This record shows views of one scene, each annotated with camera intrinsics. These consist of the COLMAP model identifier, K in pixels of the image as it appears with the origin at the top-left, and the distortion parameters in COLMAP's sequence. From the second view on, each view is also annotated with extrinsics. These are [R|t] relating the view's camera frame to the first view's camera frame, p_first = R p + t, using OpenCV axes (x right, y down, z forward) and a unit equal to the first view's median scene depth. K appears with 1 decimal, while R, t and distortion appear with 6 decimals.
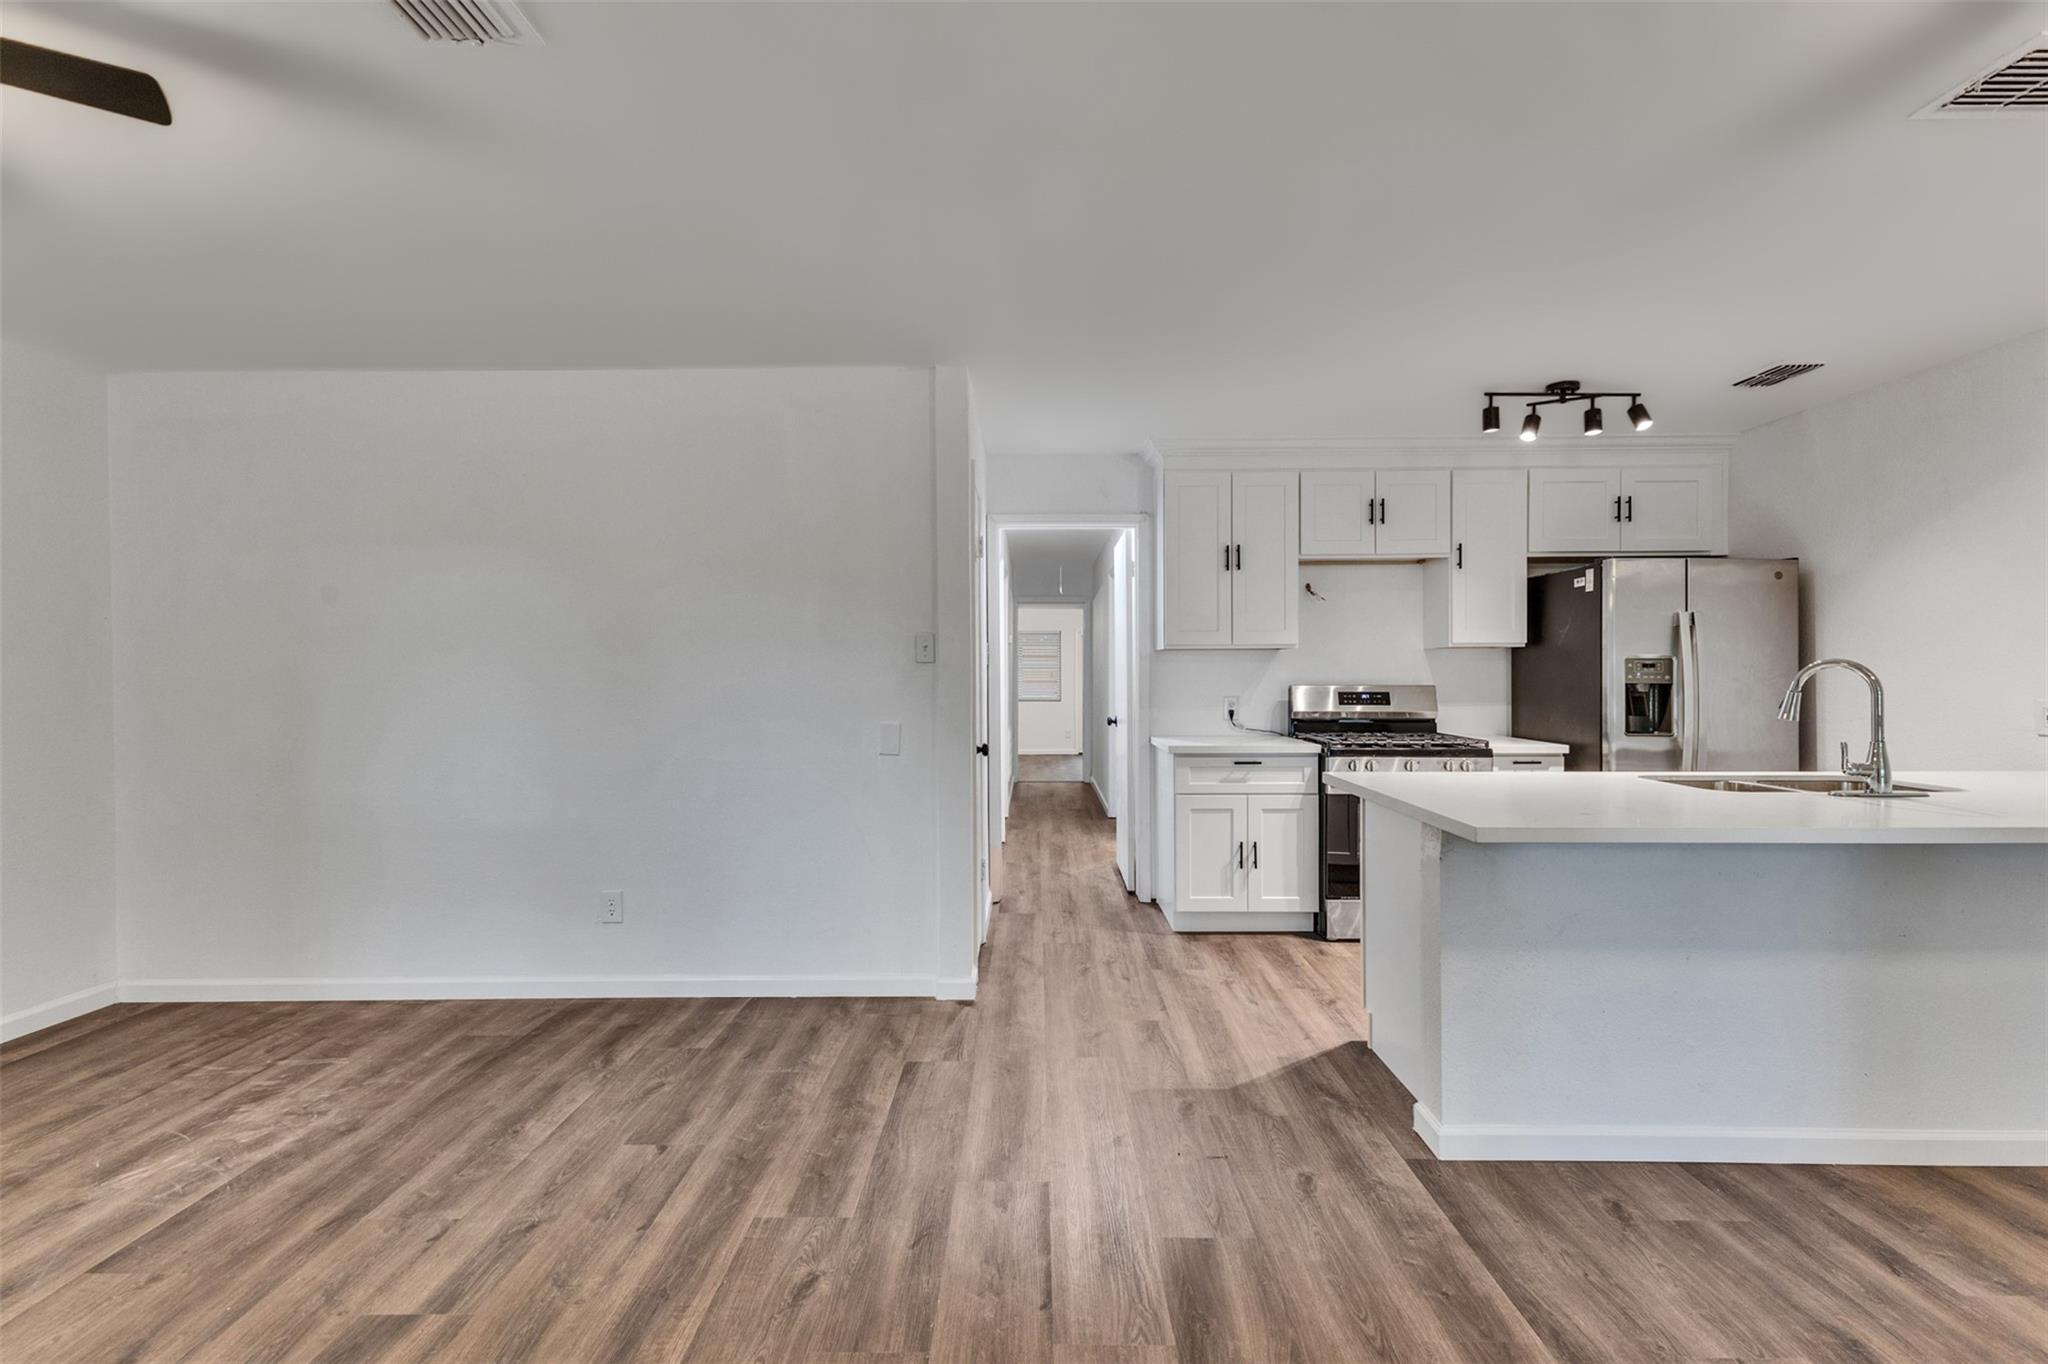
lens RADIAL K [[879.0, 0, 1024.1], [0, 879.0, 680.3], [0, 0, 1]] dist [0.015033, -0.003787]
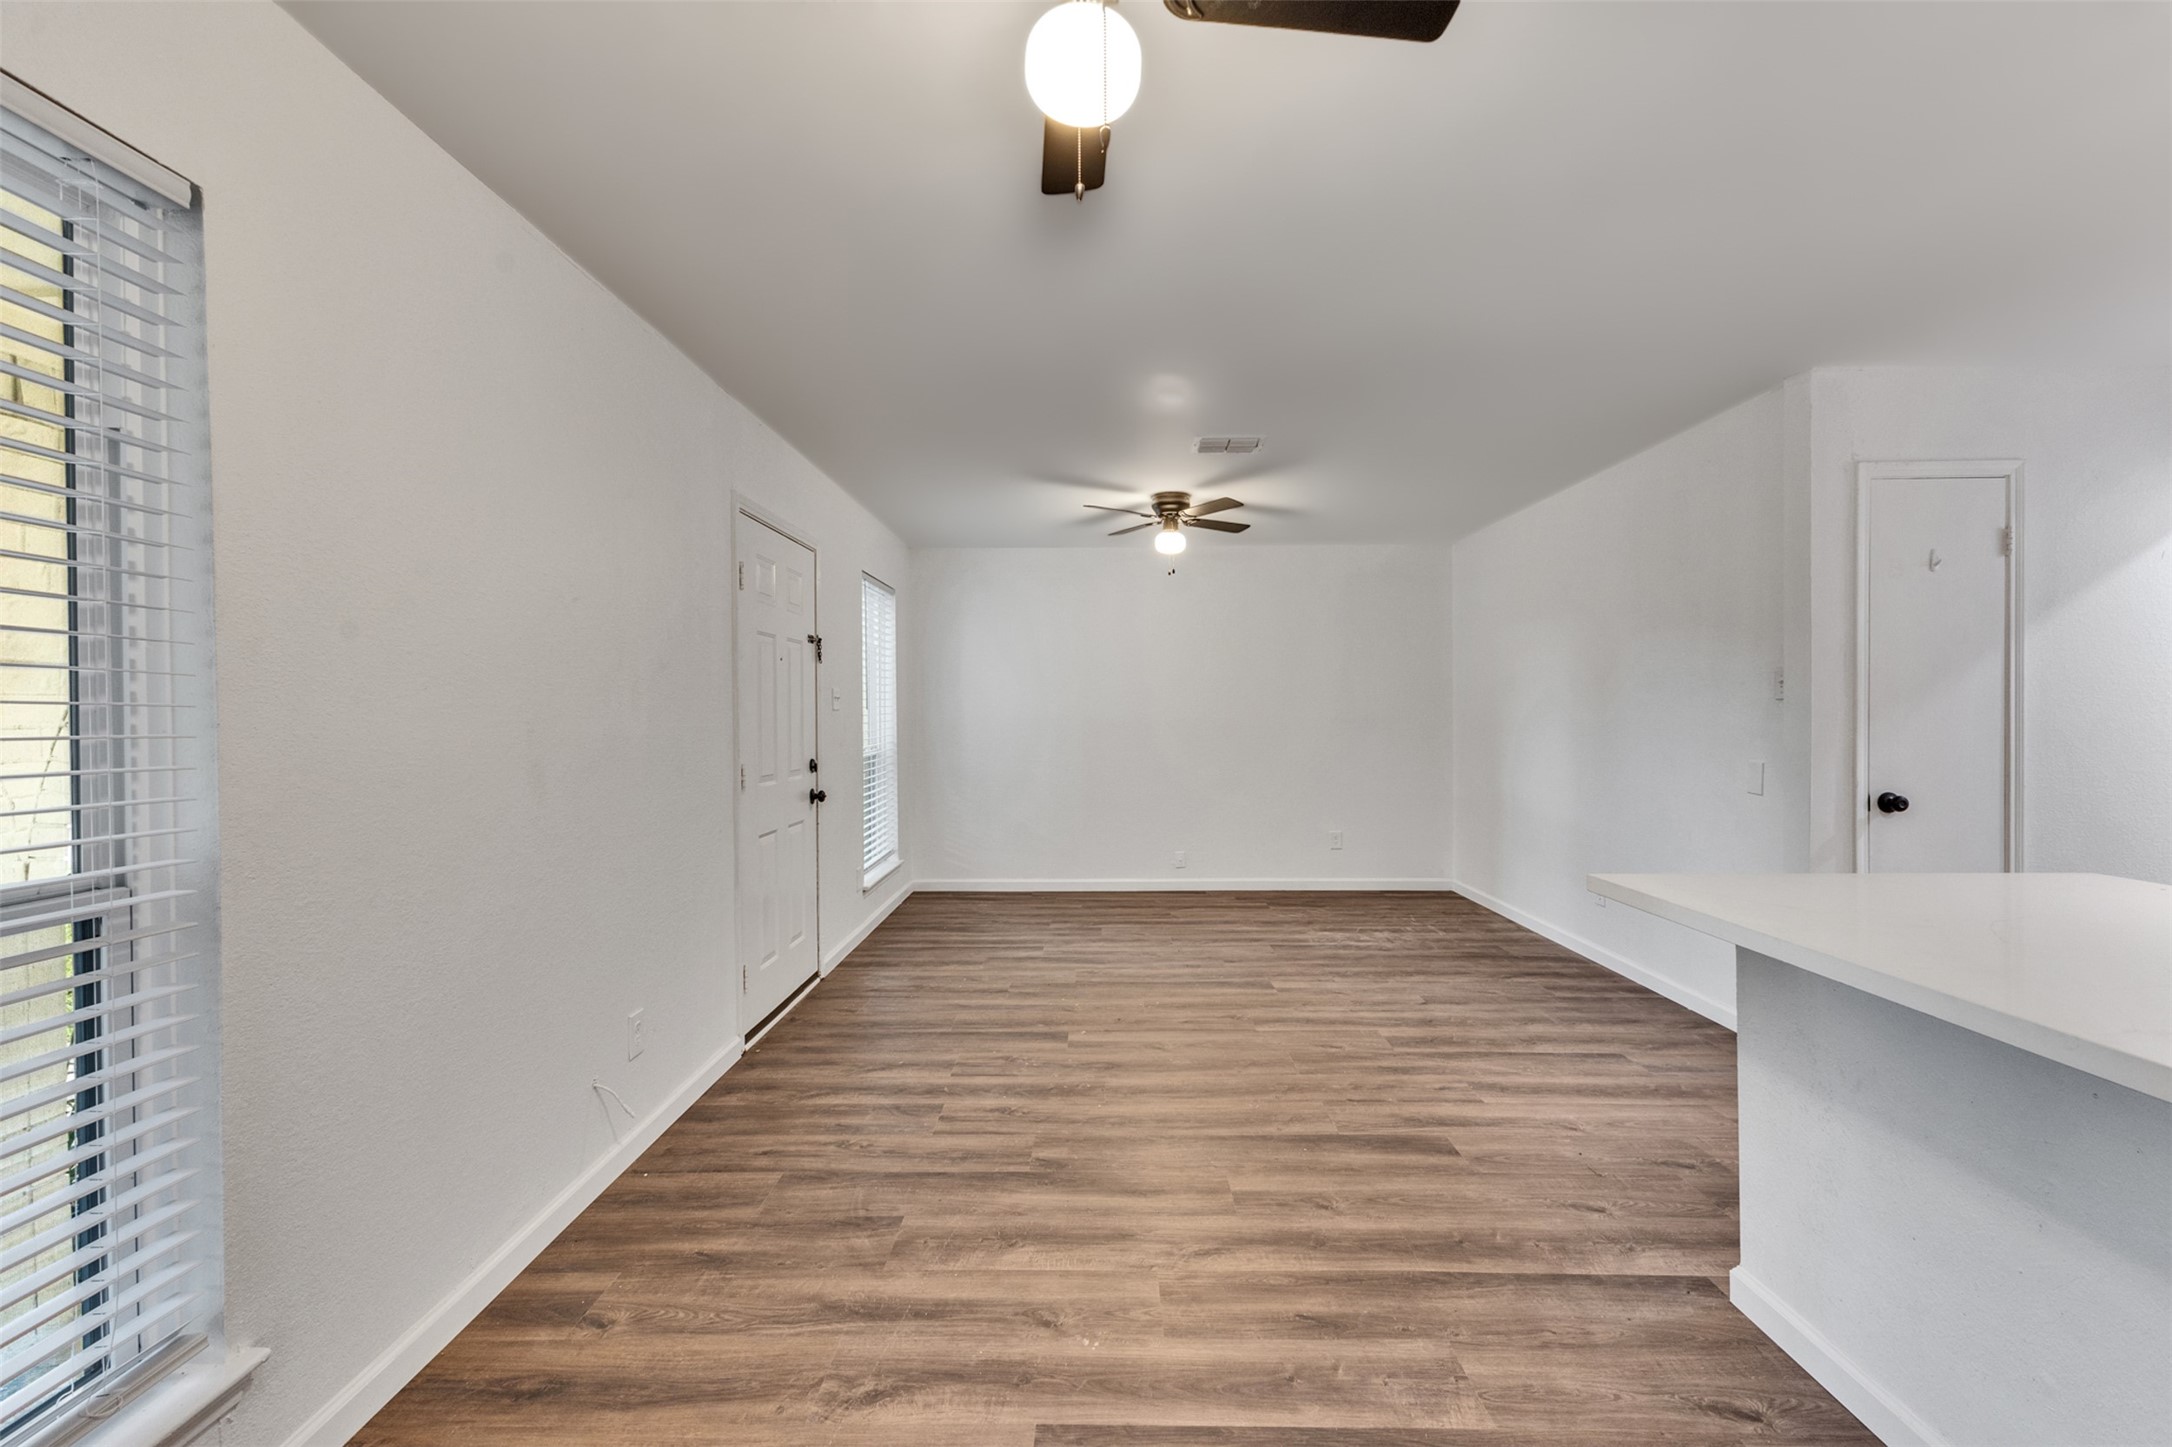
lens RADIAL K [[933.7, 0, 1085.7], [0, 933.7, 721.7], [0, 0, 1]] dist [0.014341, -0.003529]
pose [[-0.003468, 0.015084, -0.999880, 0.839035], [-0.004598, 0.999875, 0.015100, -0.007428], [0.999983, 0.004650, -0.003398, 0.246360]]
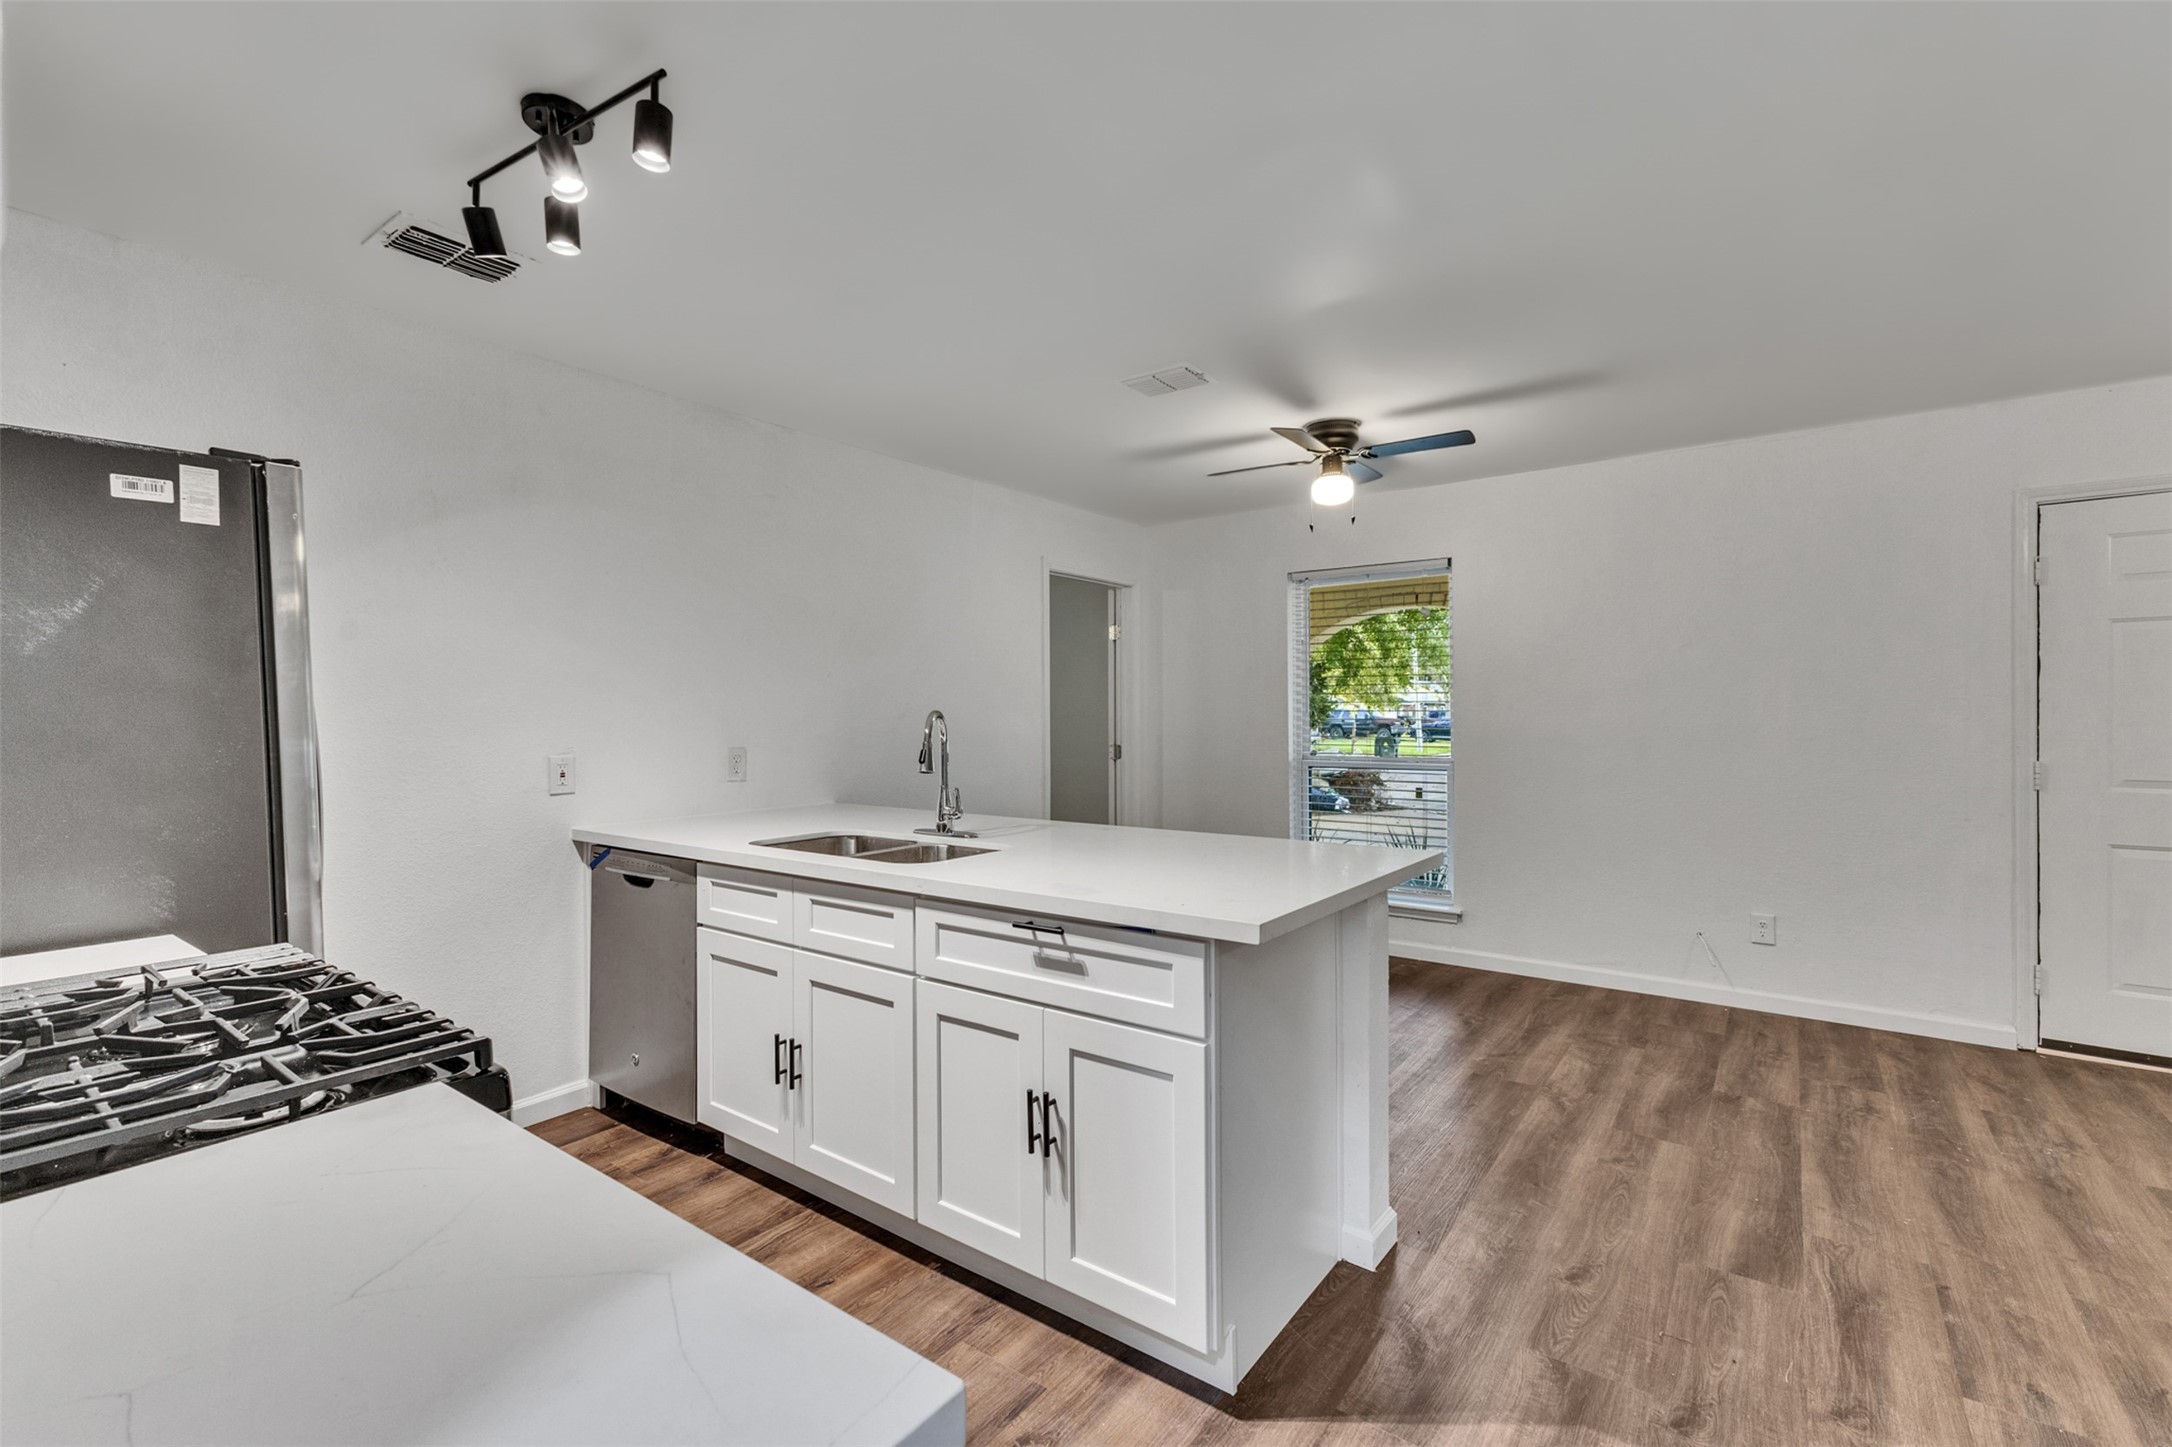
lens RADIAL K [[933.7, 0, 1085.7], [0, 933.7, 721.7], [0, 0, 1]] dist [0.014341, -0.003529]
pose [[-0.807742, 0.007148, 0.589492, 0.091242], [0.016424, 0.999811, 0.010381, -0.013637], [-0.589307, 0.018067, -0.807707, 1.235744]]
